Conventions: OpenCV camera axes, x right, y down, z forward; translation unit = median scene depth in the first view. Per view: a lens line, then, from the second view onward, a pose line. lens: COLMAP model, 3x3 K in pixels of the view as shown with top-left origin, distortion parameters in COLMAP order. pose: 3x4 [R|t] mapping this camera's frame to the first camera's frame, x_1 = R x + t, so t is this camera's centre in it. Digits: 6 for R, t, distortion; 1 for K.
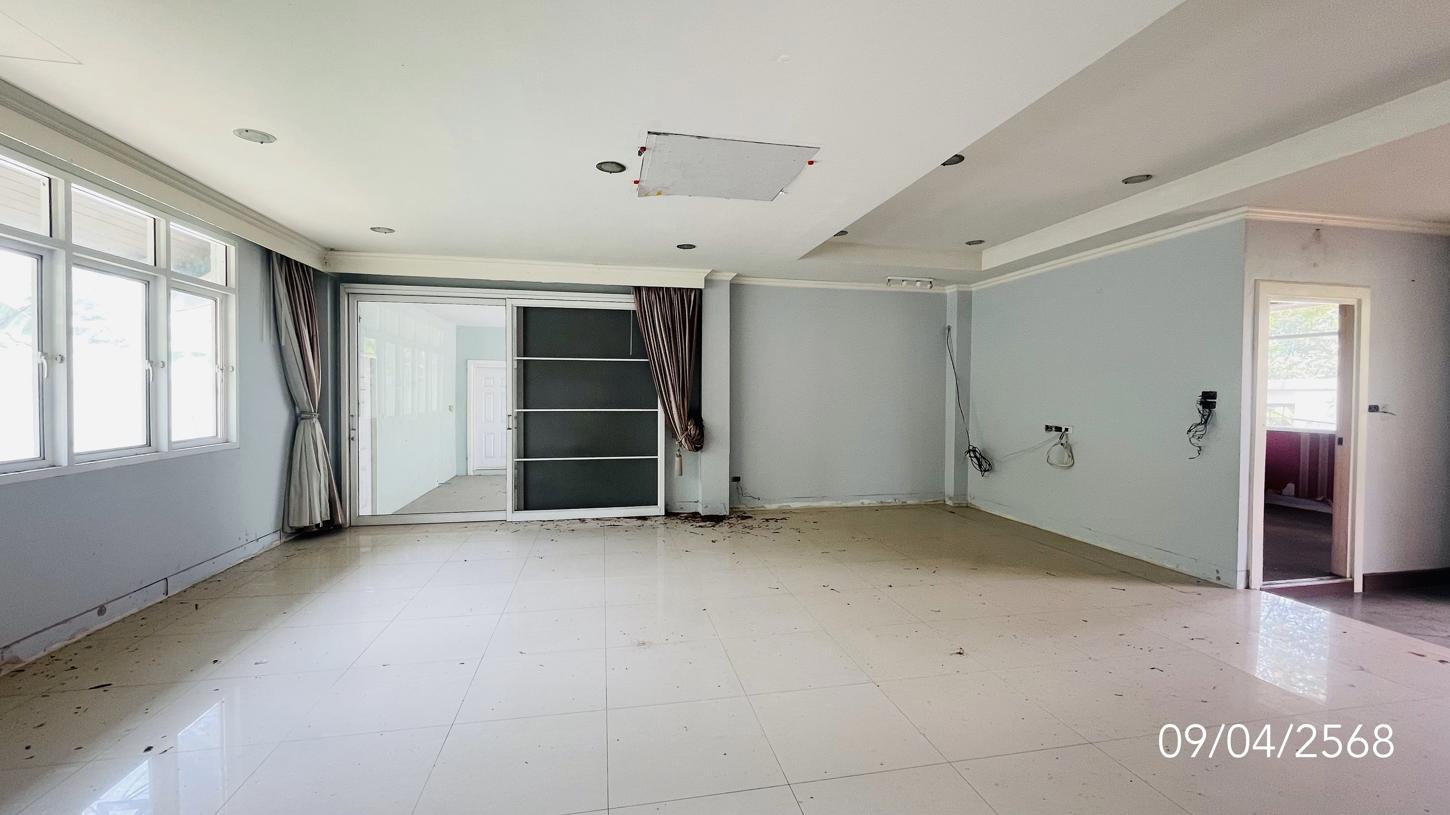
lens RADIAL K [[587.3, 0, 727.1], [0, 587.3, 410.1], [0, 0, 1]] dist [-0.000988, -0.000047]
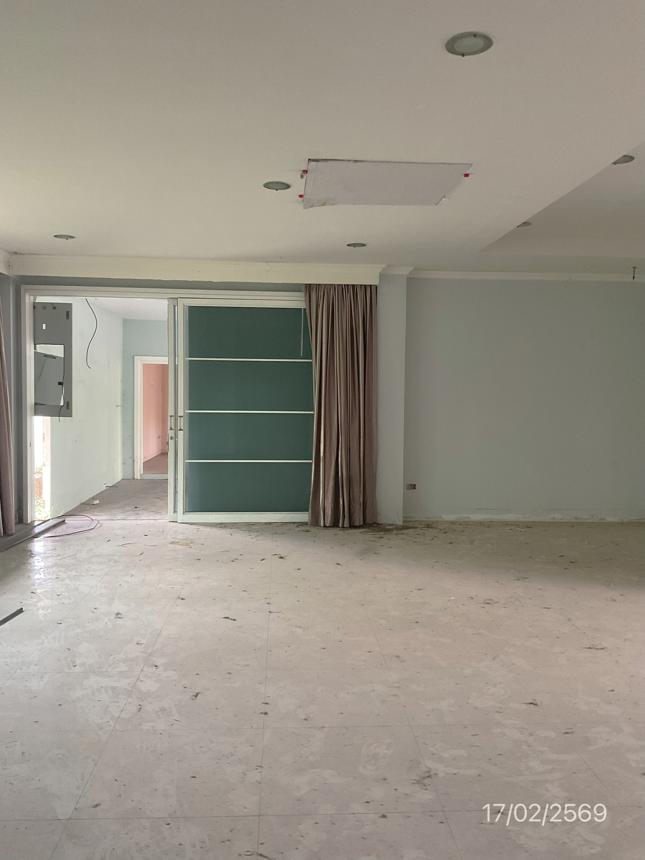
lens RADIAL K [[729.7, 0, 322.9], [0, 729.7, 427.3], [0, 0, 1]] dist [0.040638, 0.001147]
pose [[0.988204, 0.014454, -0.152459, 0.057997], [-0.010928, 0.999654, 0.023941, -0.005118], [0.152752, -0.021993, 0.988020, -0.191460]]
